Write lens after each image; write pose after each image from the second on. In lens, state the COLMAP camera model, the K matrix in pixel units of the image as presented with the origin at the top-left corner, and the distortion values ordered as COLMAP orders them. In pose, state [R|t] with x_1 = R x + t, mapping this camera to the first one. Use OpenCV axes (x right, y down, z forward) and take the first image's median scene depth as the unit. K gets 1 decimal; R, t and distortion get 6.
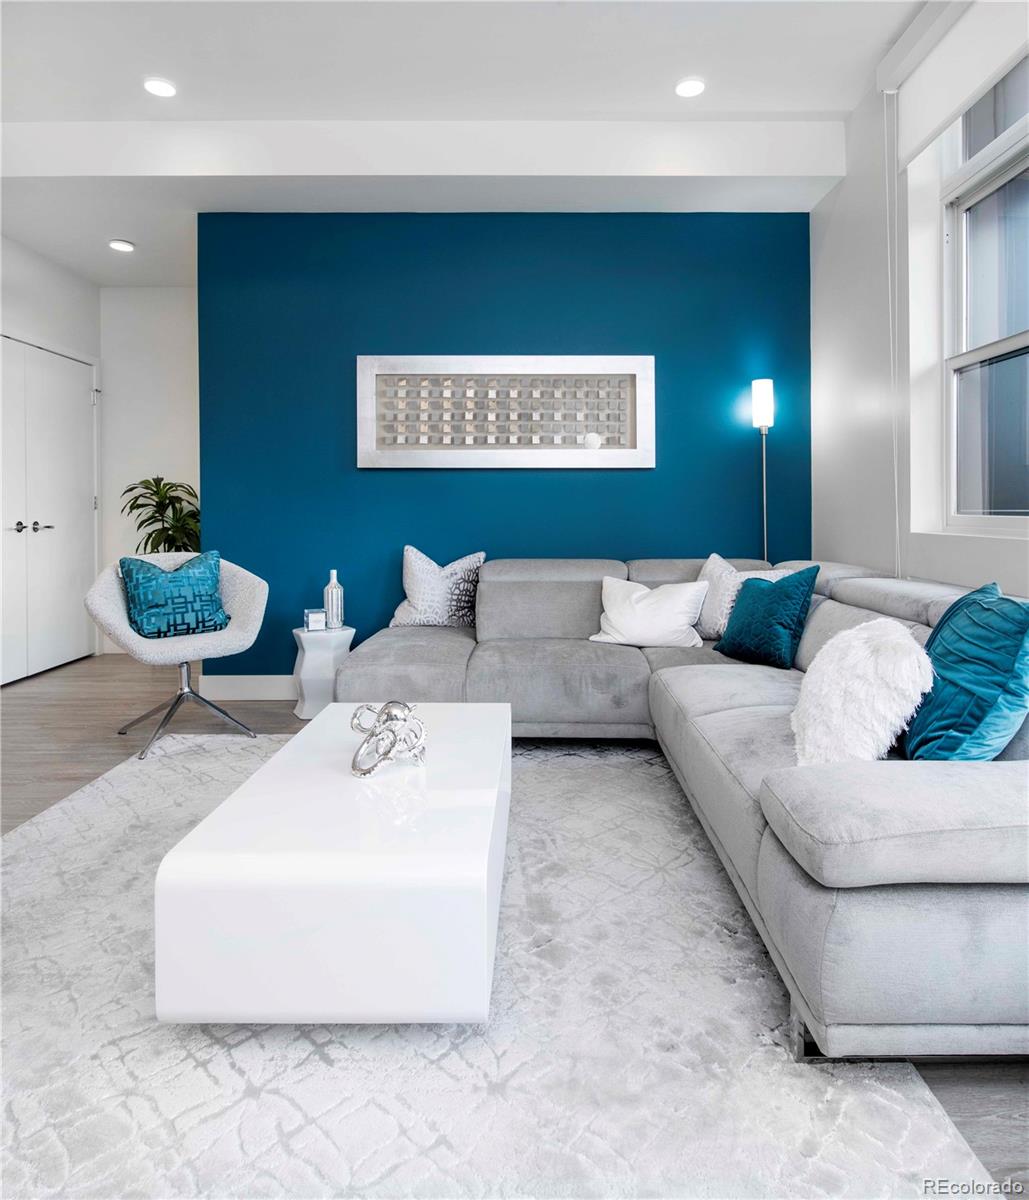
lens RADIAL K [[776.0, 0, 536.4], [0, 776.0, 531.6], [0, 0, 1]] dist [-0.000280, -0.004255]
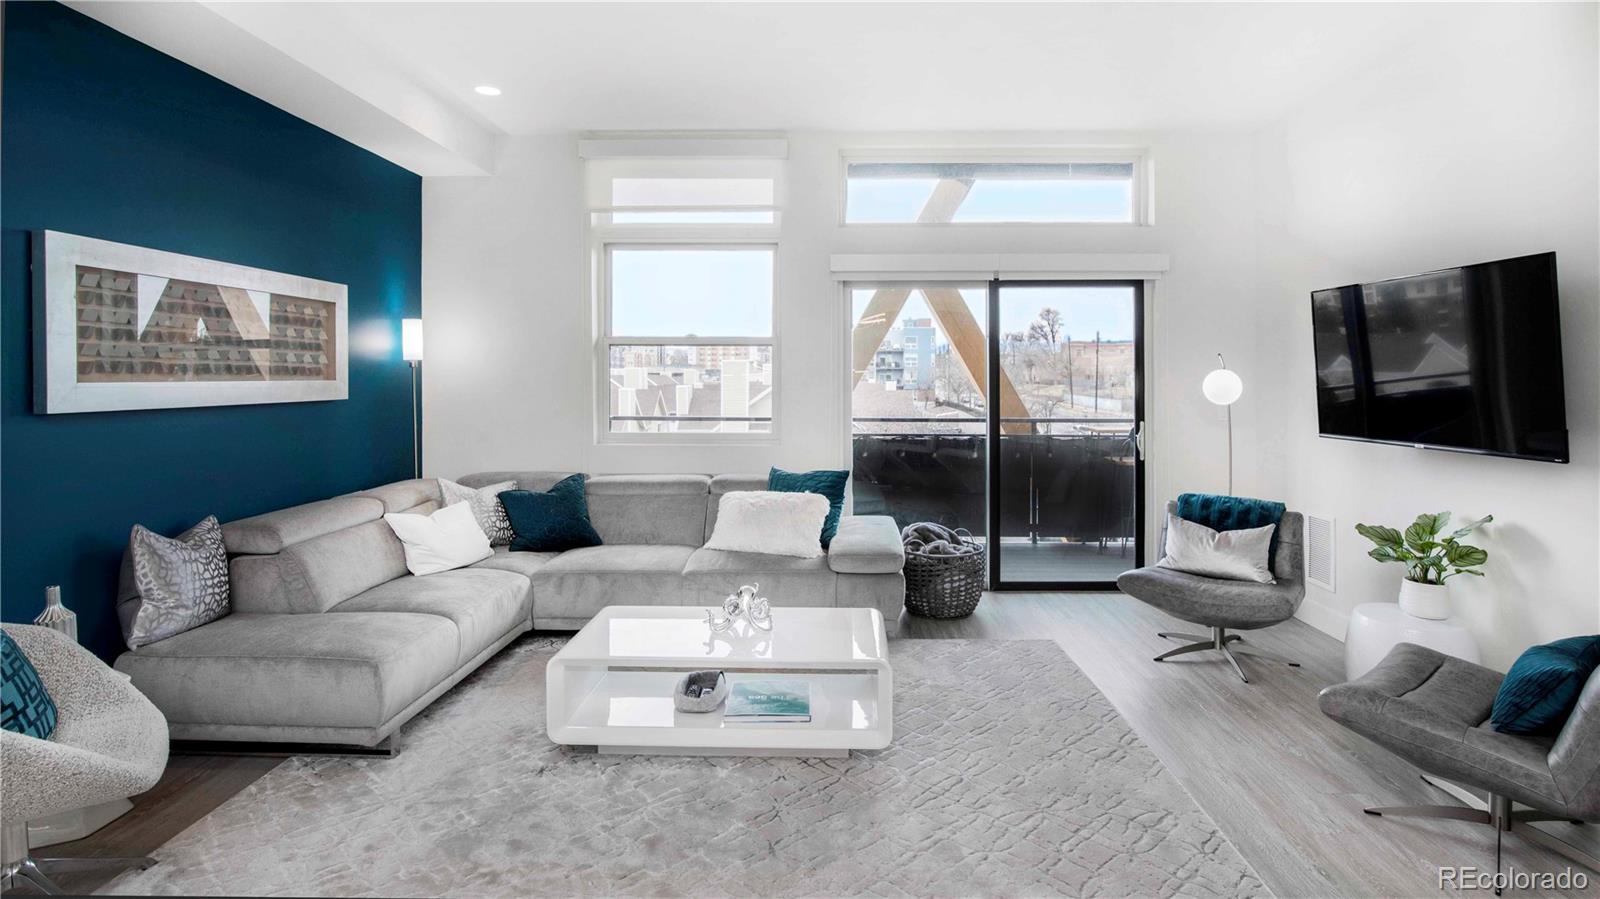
lens RADIAL K [[789.8, 0, 817.1], [0, 789.8, 373.9], [0, 0, 1]] dist [0.002255, 0.000928]
pose [[0.031188, 0.002082, 0.999511, -0.895683], [0.027869, 0.999607, -0.002952, -0.101374], [-0.999125, 0.027948, 0.031117, 0.402776]]
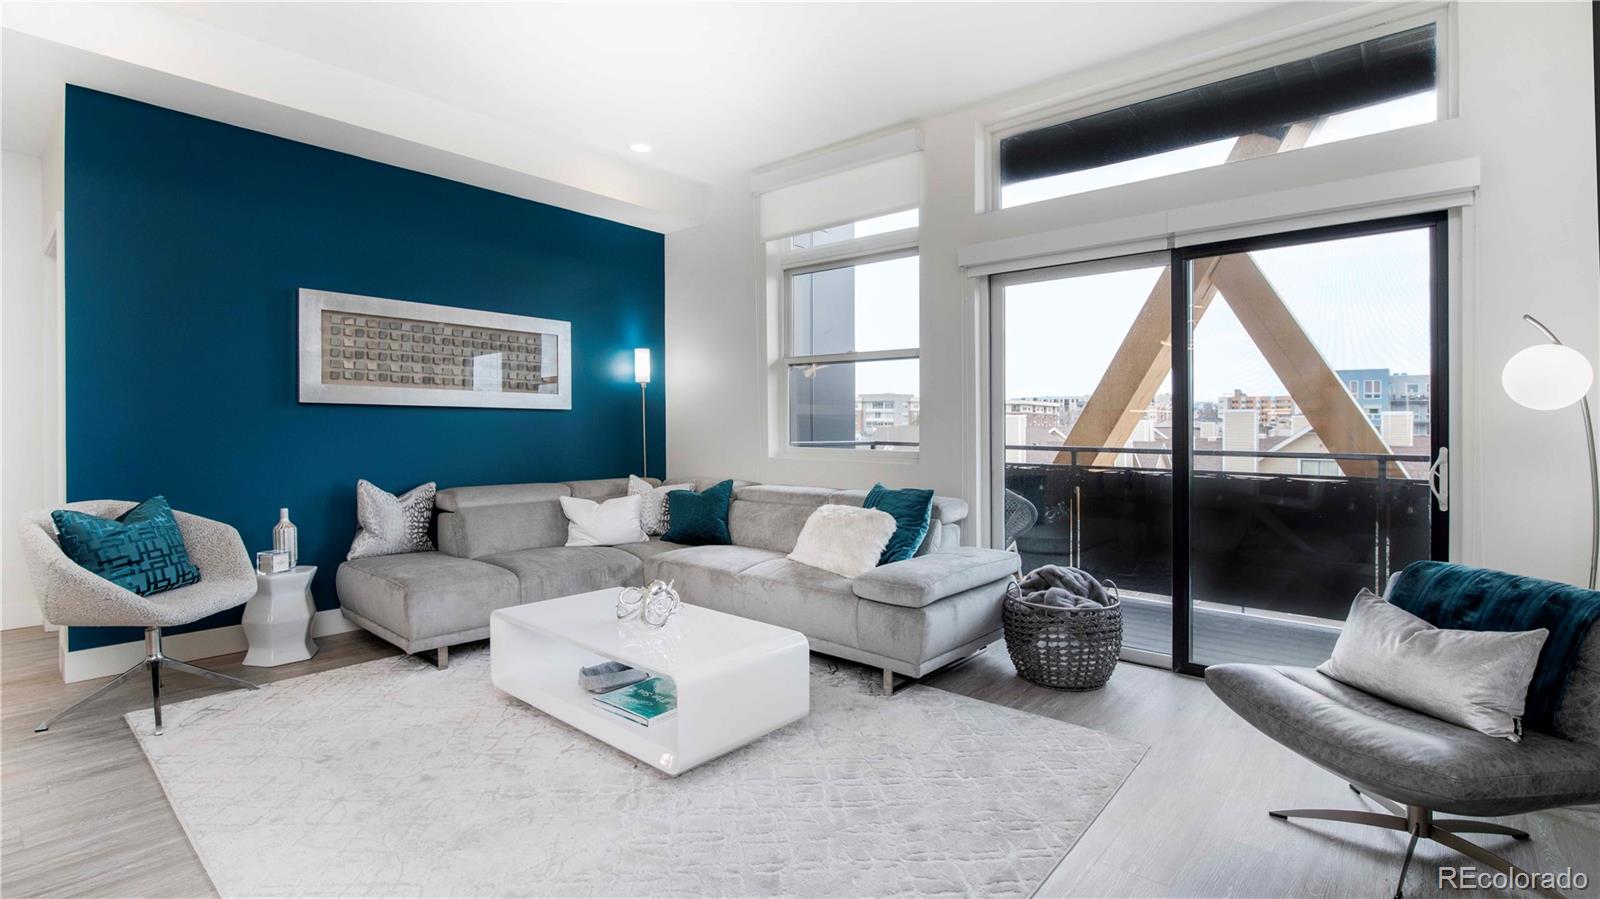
lens RADIAL K [[734.7, 0, 801.8], [0, 734.7, 435.4], [0, 0, 1]] dist [-0.003557, -0.000620]
pose [[0.657707, -0.002633, 0.753269, -0.548290], [0.014251, 0.999858, -0.008948, -0.025057], [-0.753139, 0.016620, 0.657652, -0.088625]]
